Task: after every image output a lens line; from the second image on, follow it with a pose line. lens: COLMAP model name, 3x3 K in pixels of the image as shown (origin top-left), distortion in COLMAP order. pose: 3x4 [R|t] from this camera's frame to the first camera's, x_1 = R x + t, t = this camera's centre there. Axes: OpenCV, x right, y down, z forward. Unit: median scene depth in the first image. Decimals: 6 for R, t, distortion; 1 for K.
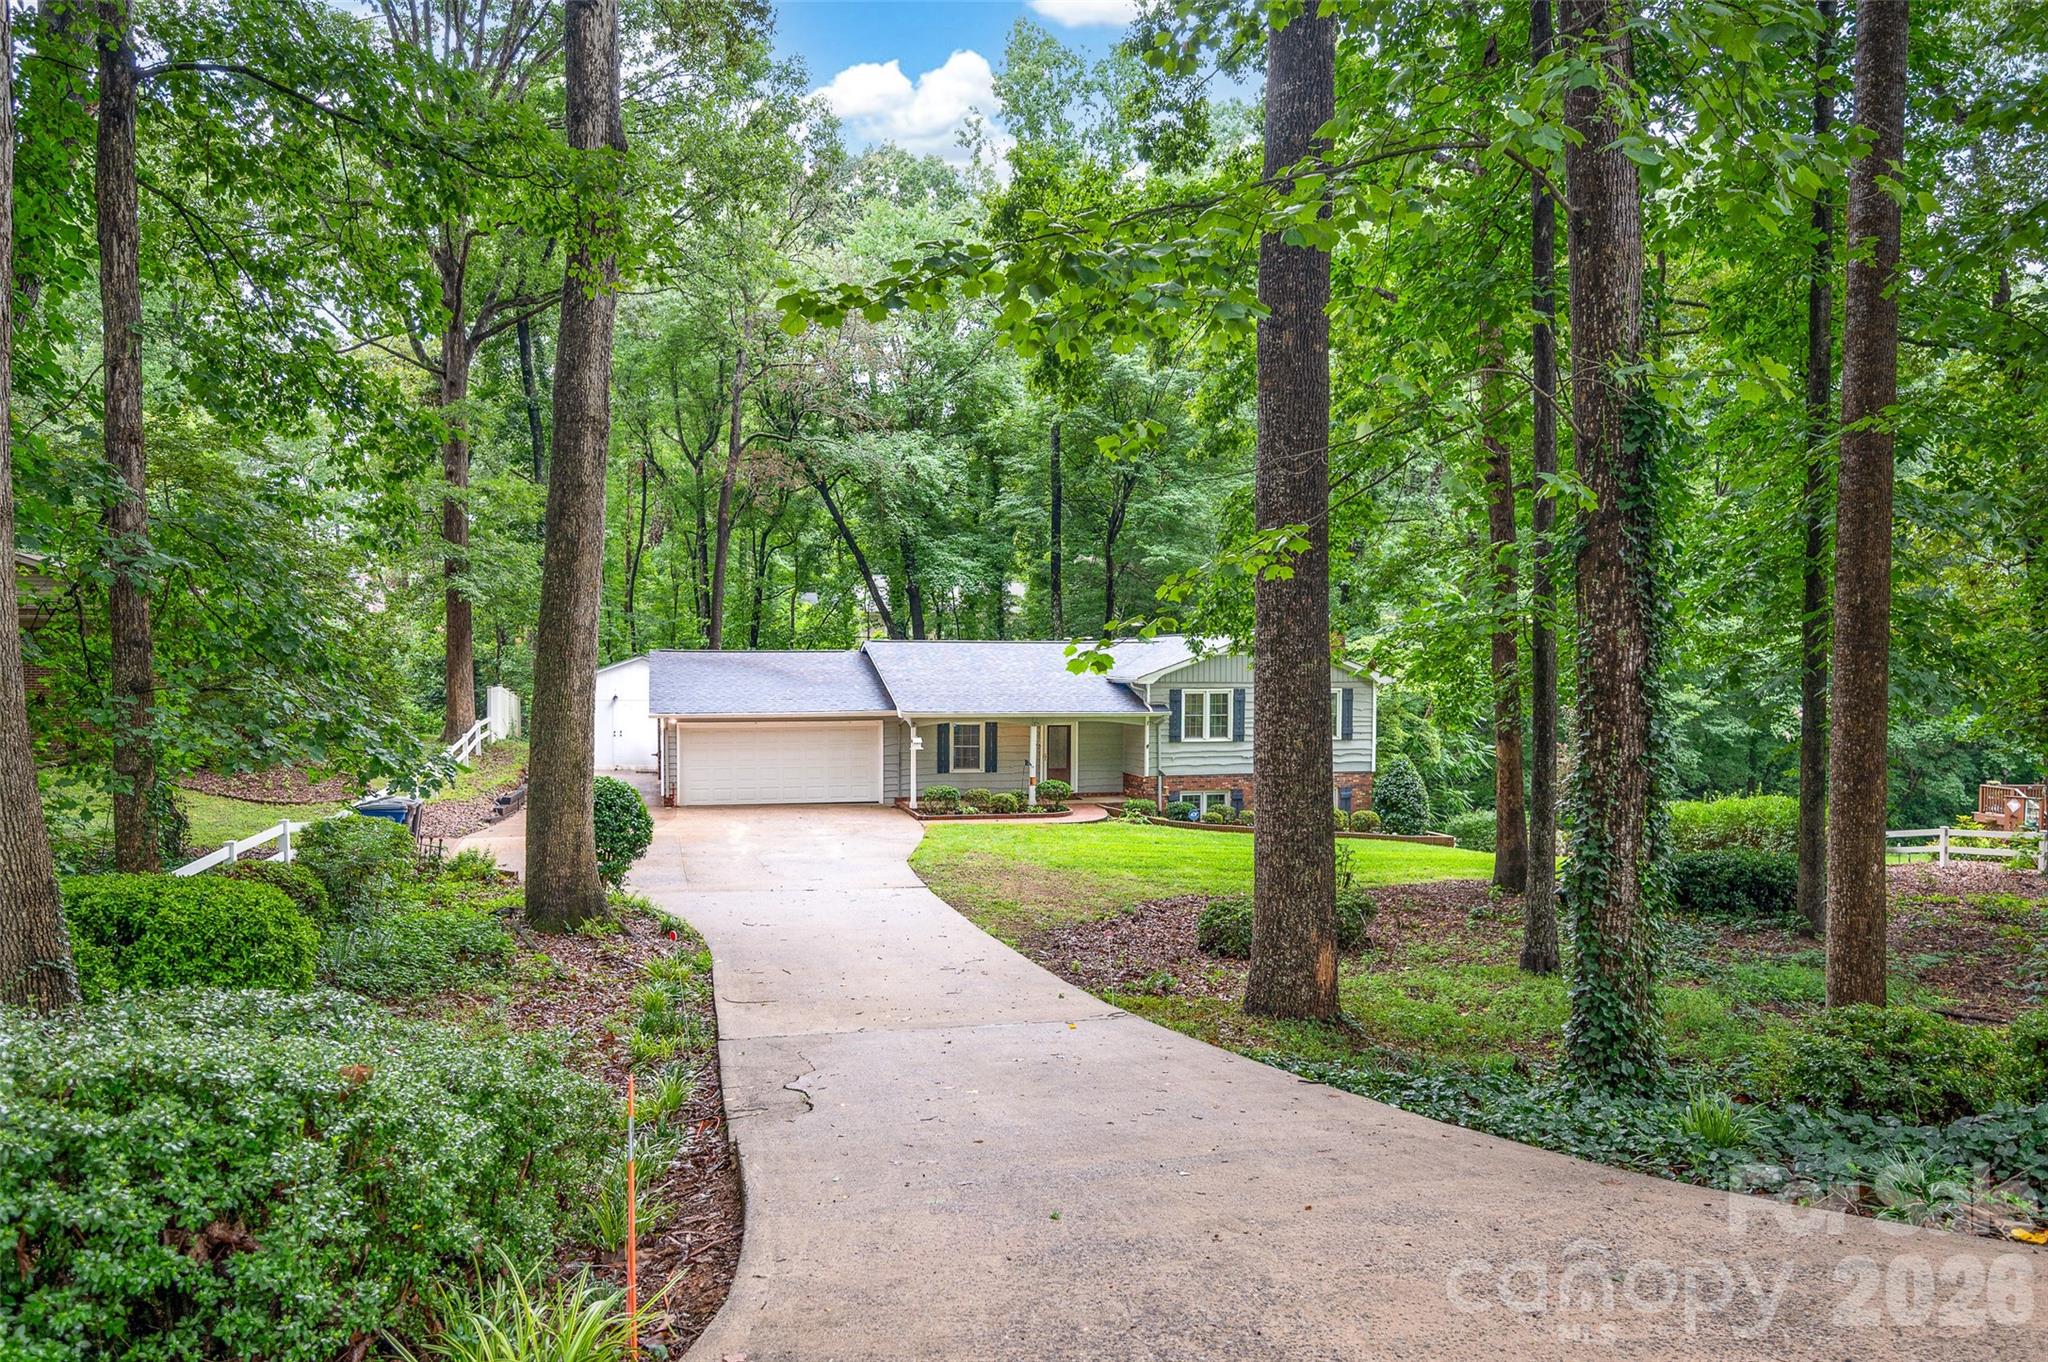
lens RADIAL K [[1380.1, 0, 1027.5], [0, 1380.1, 680.1], [0, 0, 1]] dist [-0.033961, 0.003231]
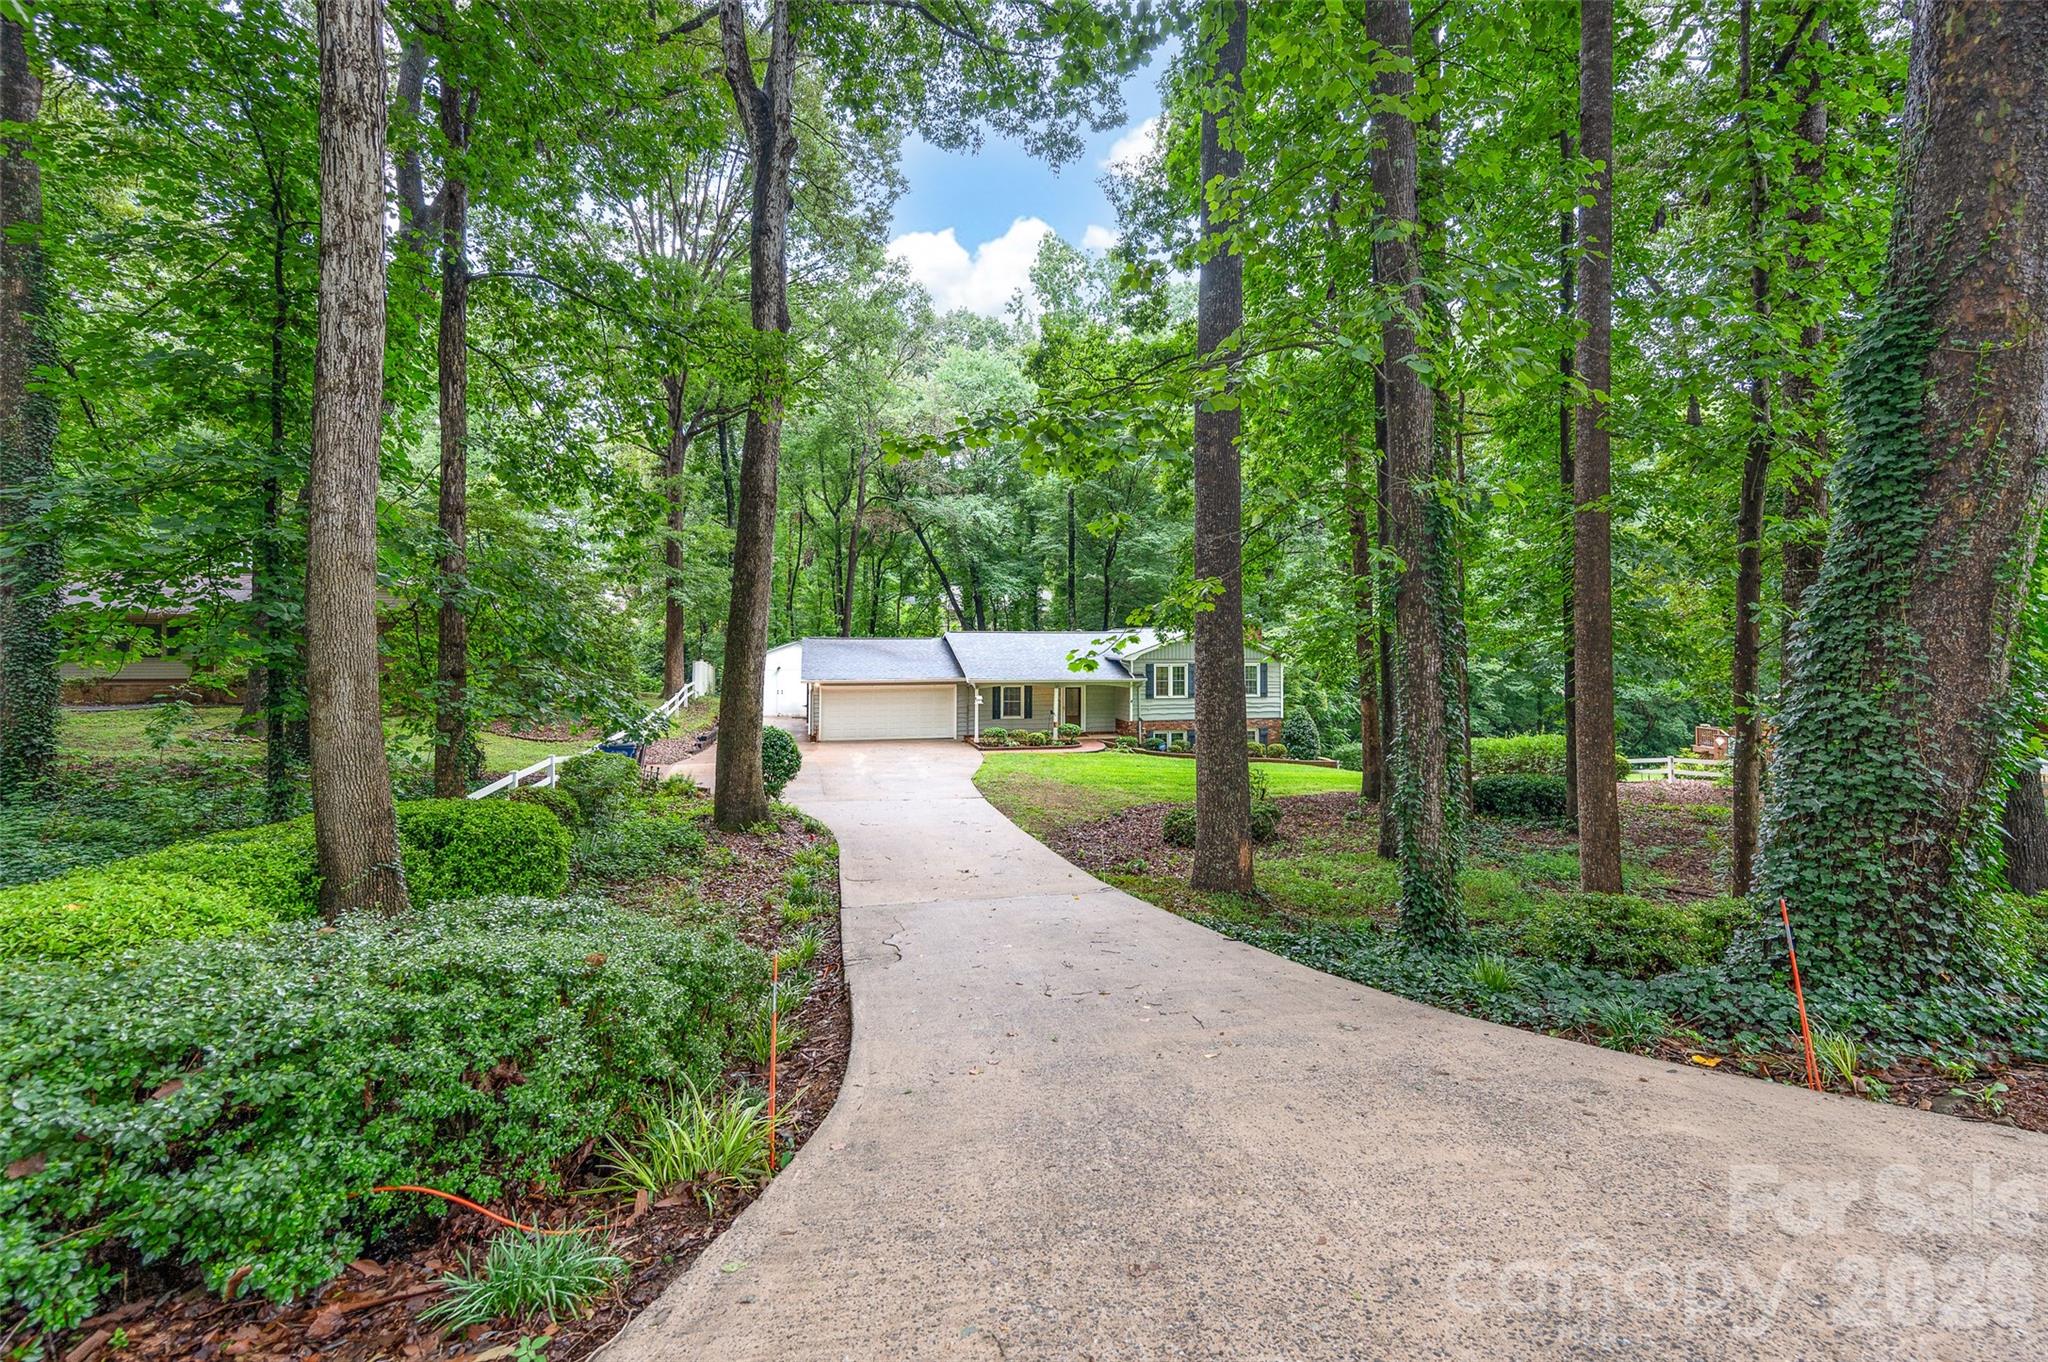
lens RADIAL K [[833.4, 0, 1024.1], [0, 833.4, 679.7], [0, 0, 1]] dist [0.006541, -0.000177]
pose [[0.999968, 0.002608, 0.007542, -0.032999], [-0.002154, 0.998218, -0.059633, 0.068940], [-0.007684, 0.059615, 0.998192, 0.075662]]
